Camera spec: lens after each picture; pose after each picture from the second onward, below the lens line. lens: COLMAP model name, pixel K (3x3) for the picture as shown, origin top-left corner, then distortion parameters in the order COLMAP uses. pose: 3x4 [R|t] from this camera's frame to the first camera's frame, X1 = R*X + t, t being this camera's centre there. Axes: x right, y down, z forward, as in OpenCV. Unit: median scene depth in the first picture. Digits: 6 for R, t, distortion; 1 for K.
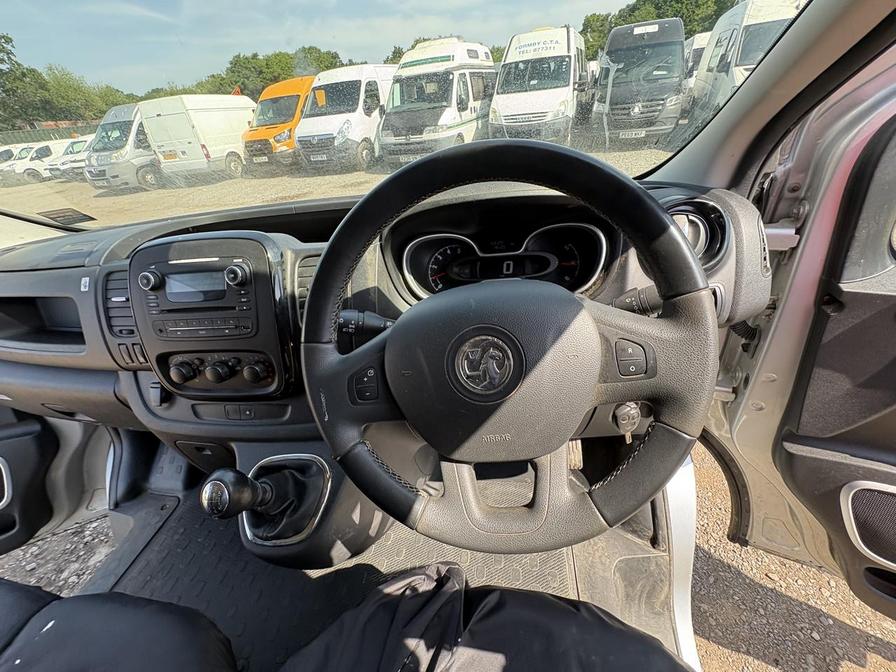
lens RADIAL K [[357.8, 0, 448.7], [0, 357.8, 336.4], [0, 0, 1]] dist [0.001215, 0.000044]
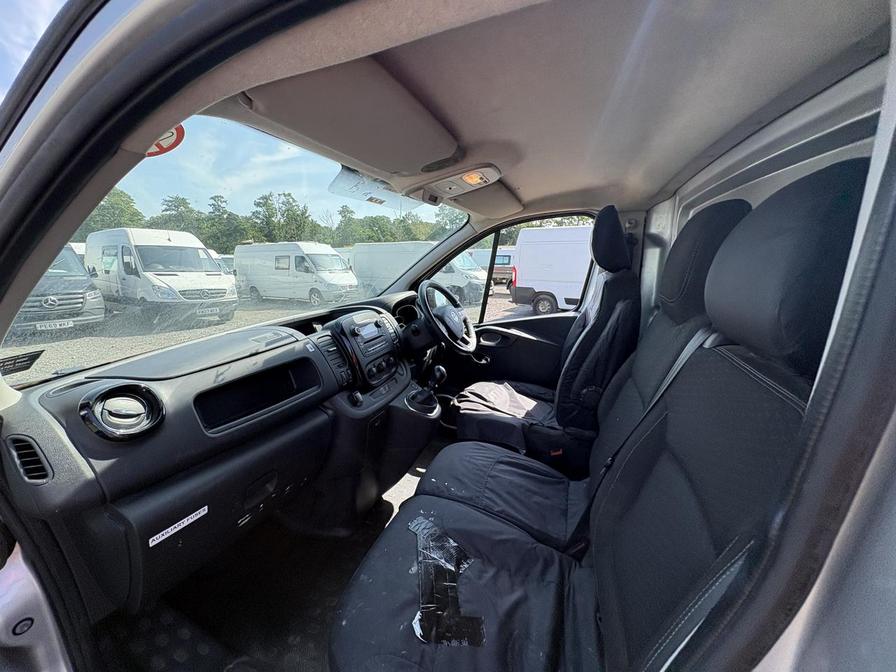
lens RADIAL K [[357.8, 0, 446.6], [0, 357.8, 336.9], [0, 0, 1]] dist [0.001215, 0.000044]
pose [[0.195231, -0.094780, 0.976167, -1.463430], [0.536023, 0.843825, -0.025273, 0.115129], [-0.821318, 0.528182, 0.215545, 0.049260]]
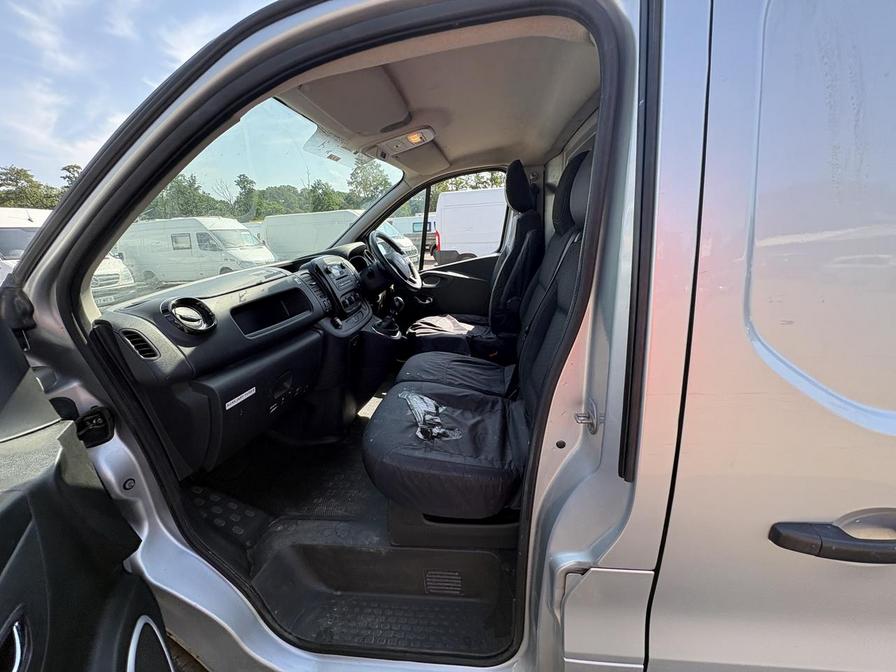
lens RADIAL K [[357.8, 0, 446.7], [0, 357.8, 339.7], [0, 0, 1]] dist [0.001215, 0.000044]
pose [[-0.013737, -0.188998, 0.981881, -1.850460], [0.606144, 0.779401, 0.158503, 0.189520], [-0.795236, 0.597339, 0.103853, 0.184767]]
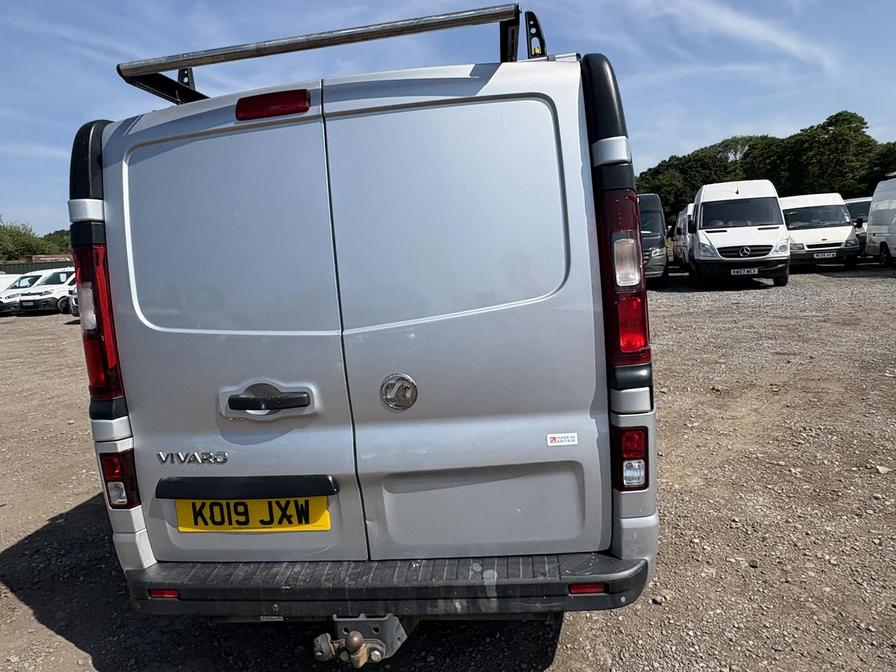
lens RADIAL K [[555.6, 0, 444.0], [0, 555.6, 331.0], [0, 0, 1]] dist [0.004314, 0.000978]
pose [[0.999444, 0.029058, 0.016322, -0.521553], [-0.019097, 0.900675, -0.434073, 2.632525], [-0.027314, 0.433520, 0.900730, -3.537267]]
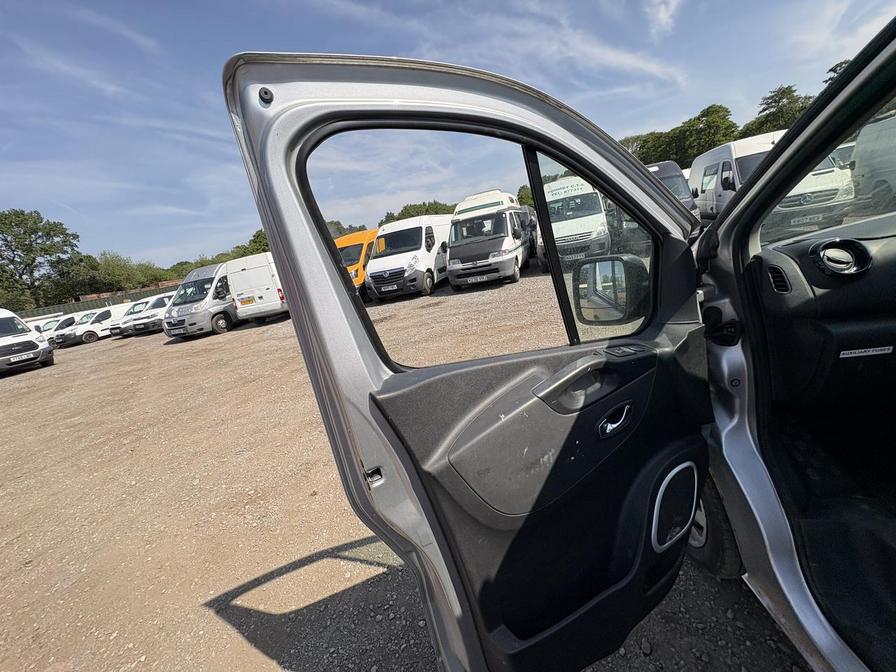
lens RADIAL K [[357.8, 0, 446.7], [0, 357.8, 335.2], [0, 0, 1]] dist [0.001215, 0.000044]
pose [[0.994651, -0.101333, 0.020004, -1.988371], [0.102210, 0.937702, -0.332067, 0.282764], [0.014892, 0.332336, 0.943044, -0.062281]]
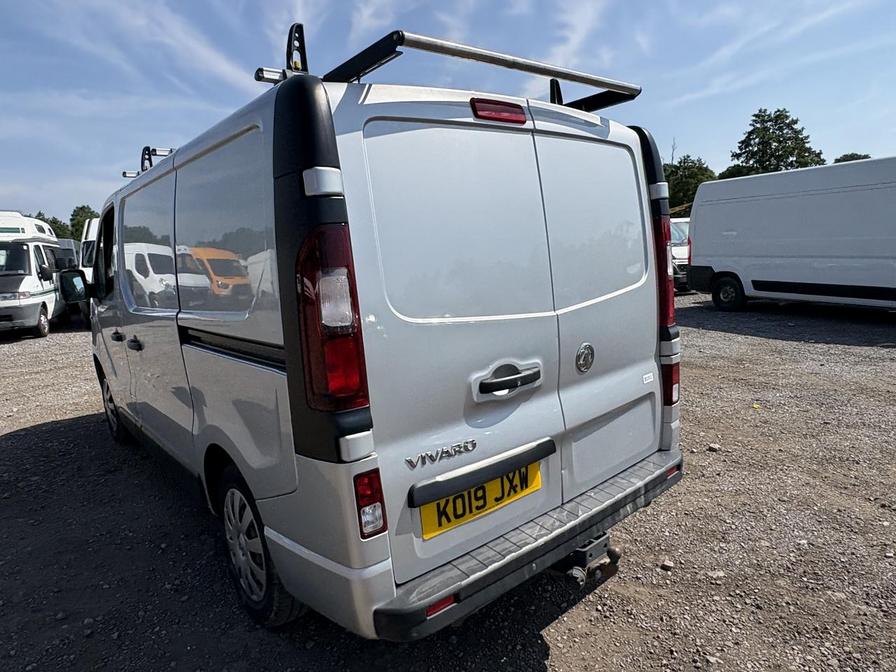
lens RADIAL K [[555.6, 0, 444.5], [0, 555.6, 338.1], [0, 0, 1]] dist [0.004314, 0.000978]
pose [[0.676725, -0.037902, 0.735260, -2.496859], [0.389623, 0.865803, -0.313974, 2.472516], [-0.624690, 0.498948, 0.600678, -2.944614]]
